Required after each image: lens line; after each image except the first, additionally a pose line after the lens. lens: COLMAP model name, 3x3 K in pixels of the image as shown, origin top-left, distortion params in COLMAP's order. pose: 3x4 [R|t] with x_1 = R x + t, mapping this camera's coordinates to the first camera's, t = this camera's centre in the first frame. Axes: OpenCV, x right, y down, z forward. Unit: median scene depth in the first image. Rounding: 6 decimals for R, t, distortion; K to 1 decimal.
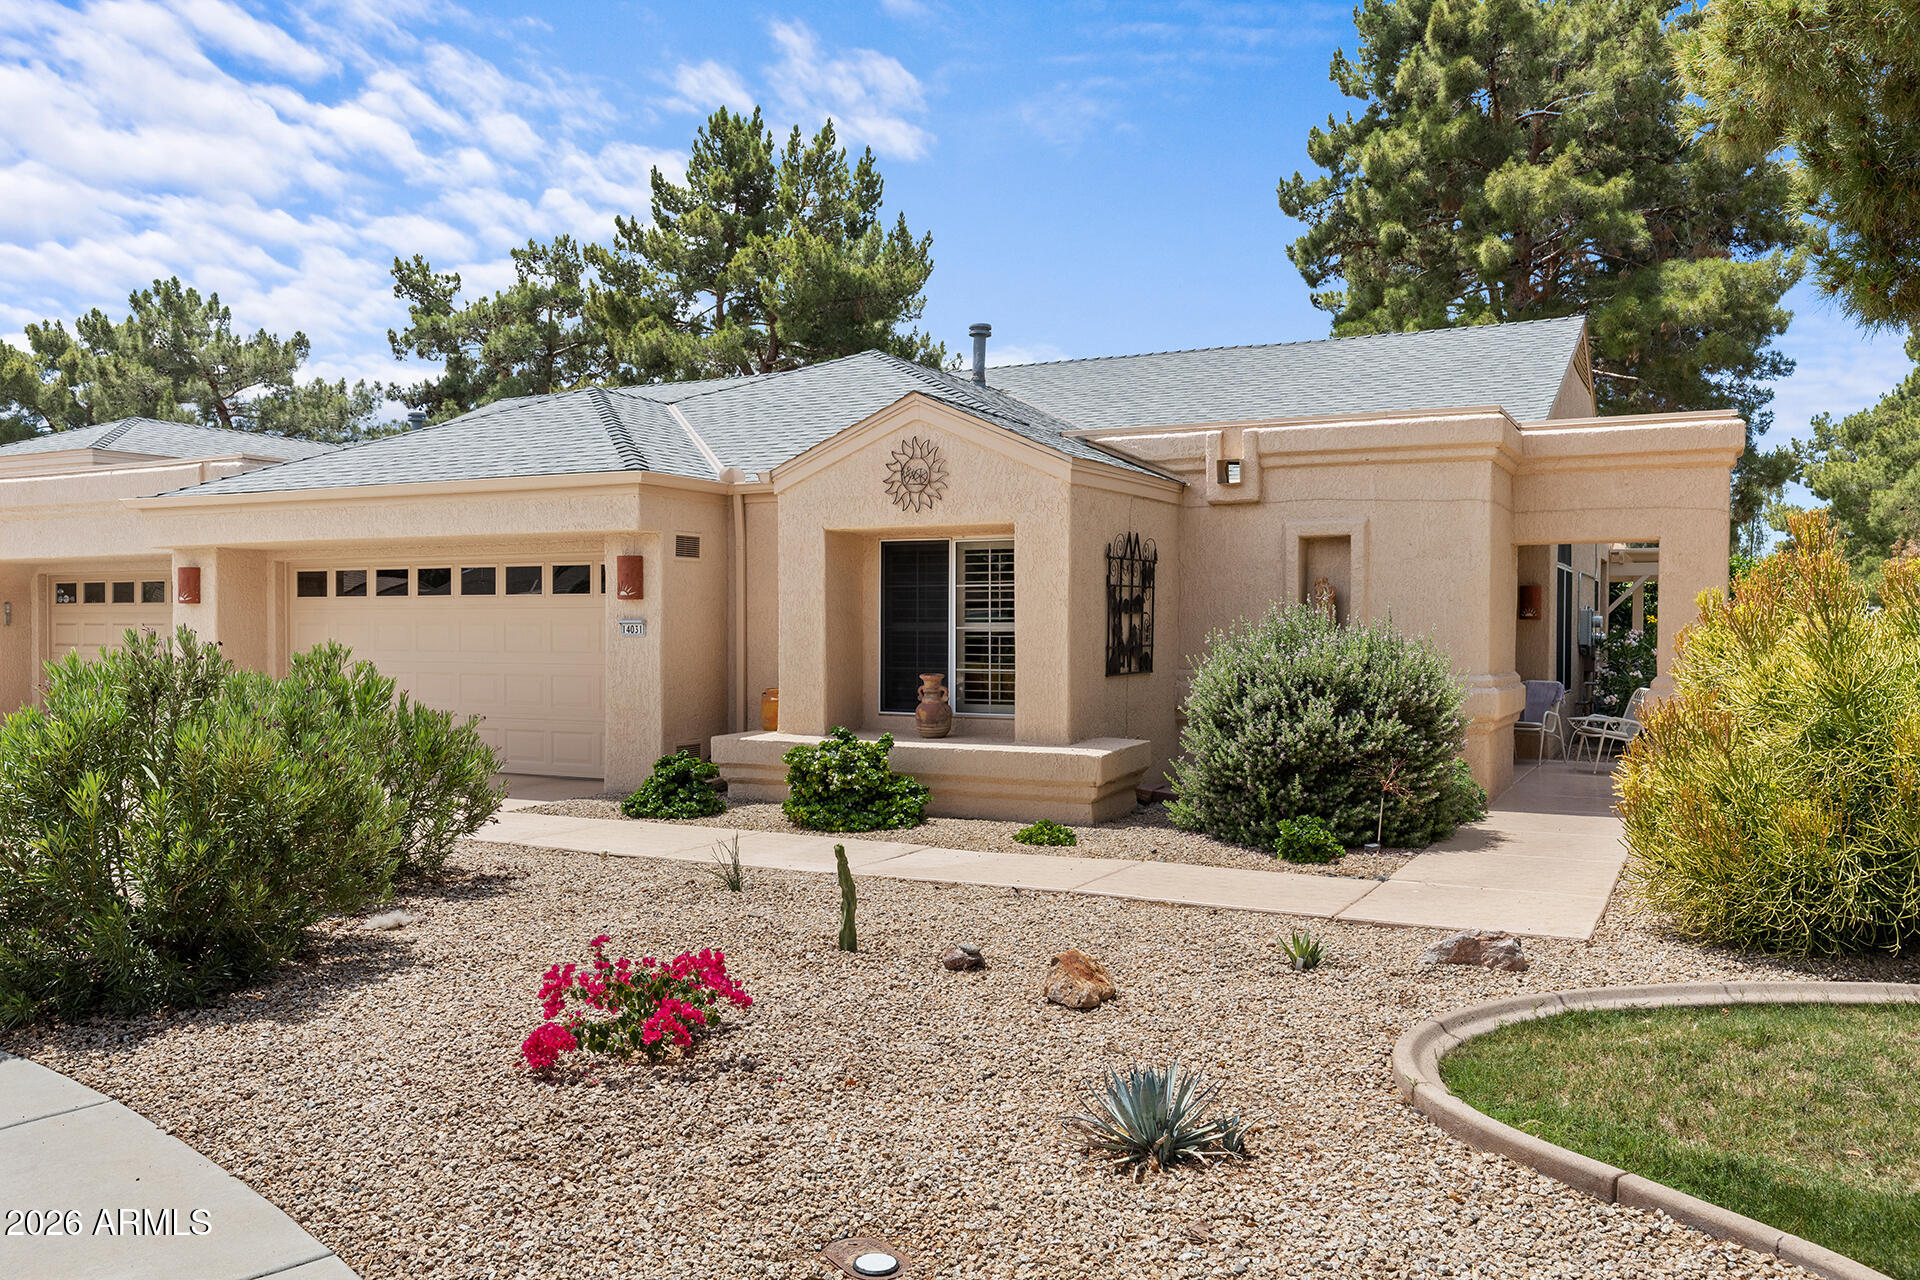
lens RADIAL K [[1509.1, 0, 957.6], [0, 1509.1, 665.3], [0, 0, 1]] dist [0.000050, -0.000505]
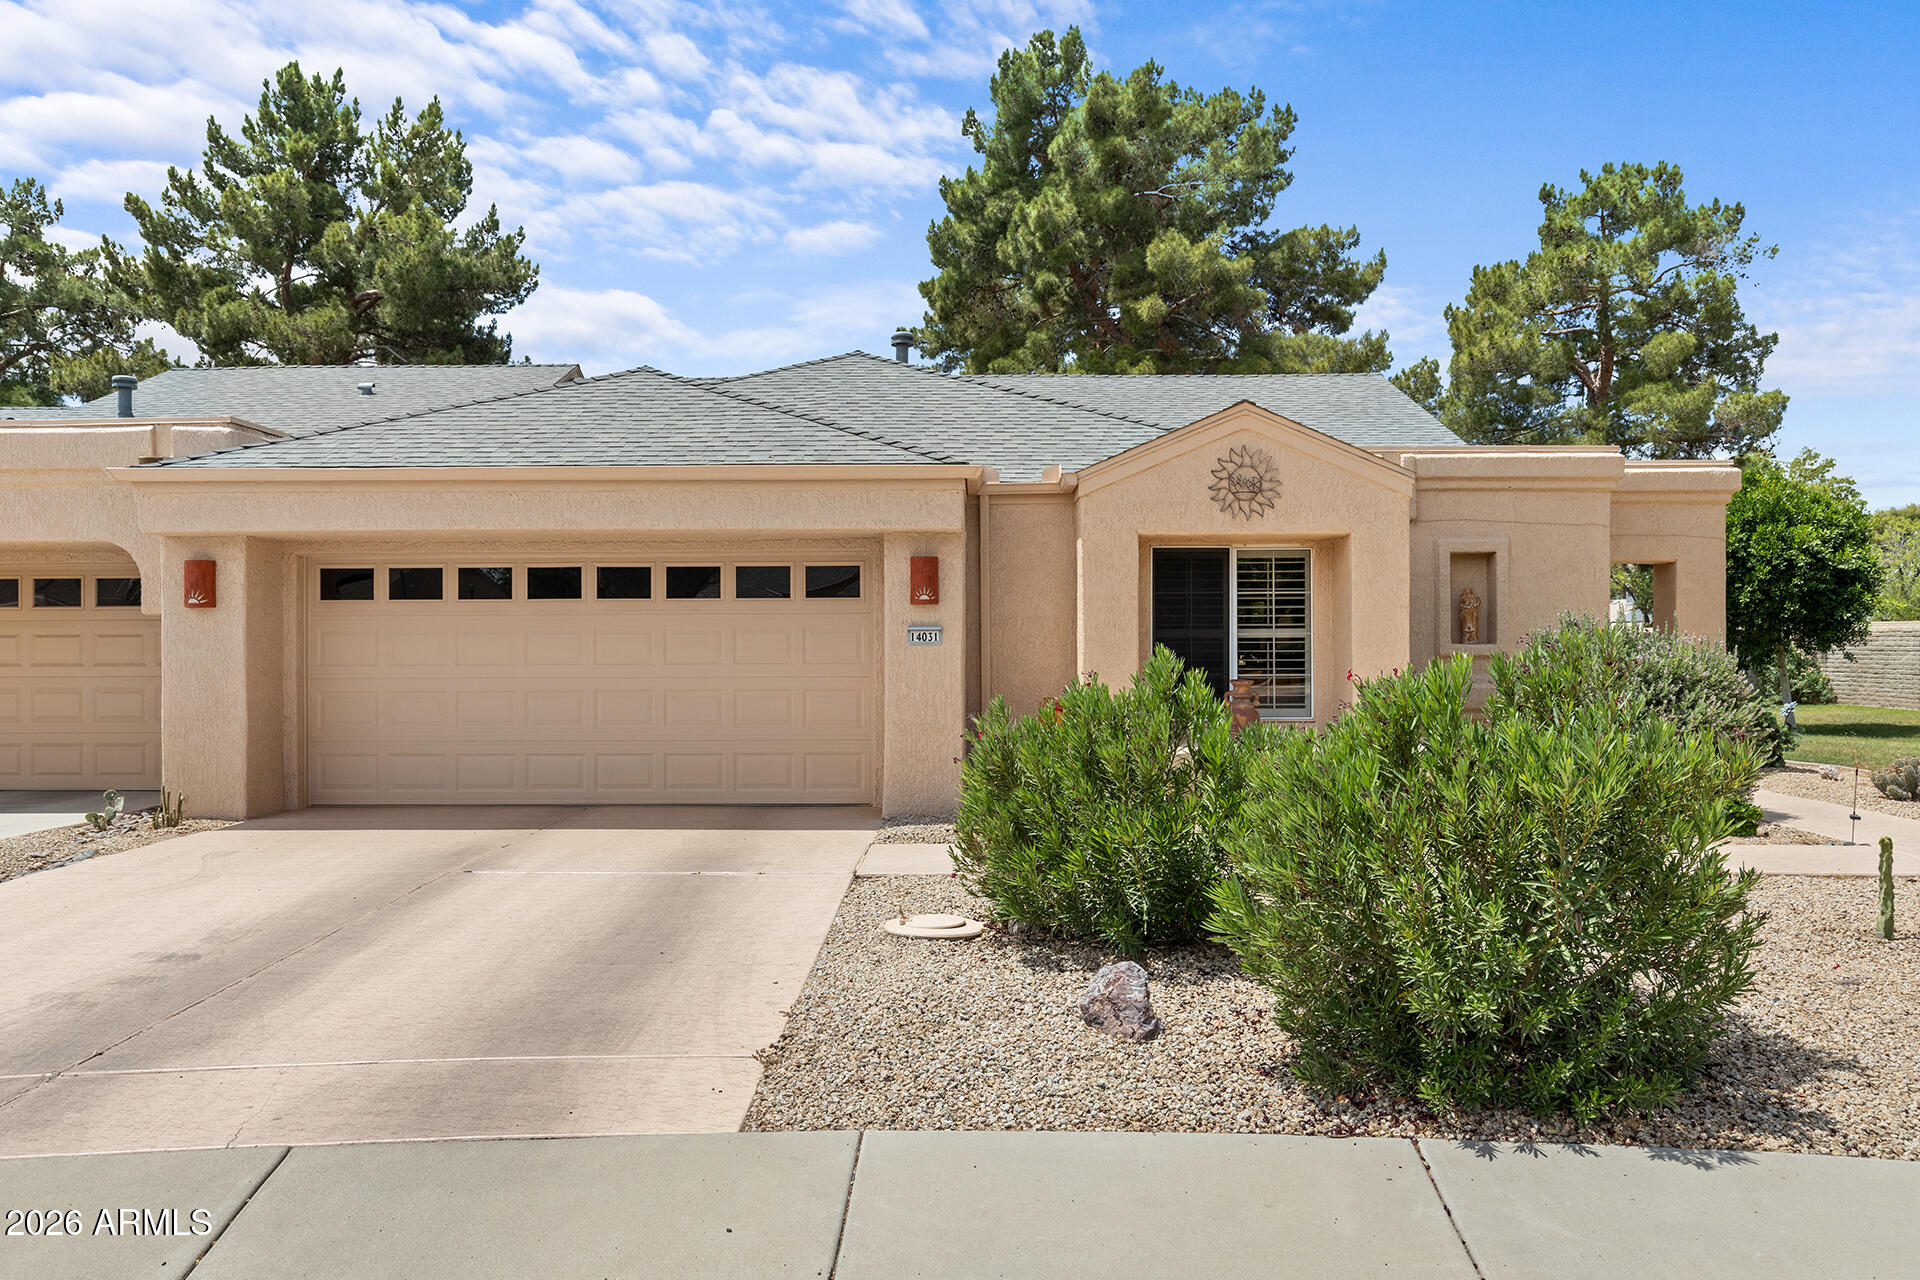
lens RADIAL K [[1449.7, 0, 960.0], [0, 1449.7, 640.0], [0, 0, 1]] dist [-0.004629, 0.006172]
pose [[0.896581, -0.003939, 0.442862, -0.558443], [0.015920, 0.999601, -0.023337, -0.001021], [-0.442593, 0.027974, 0.896286, 0.190794]]
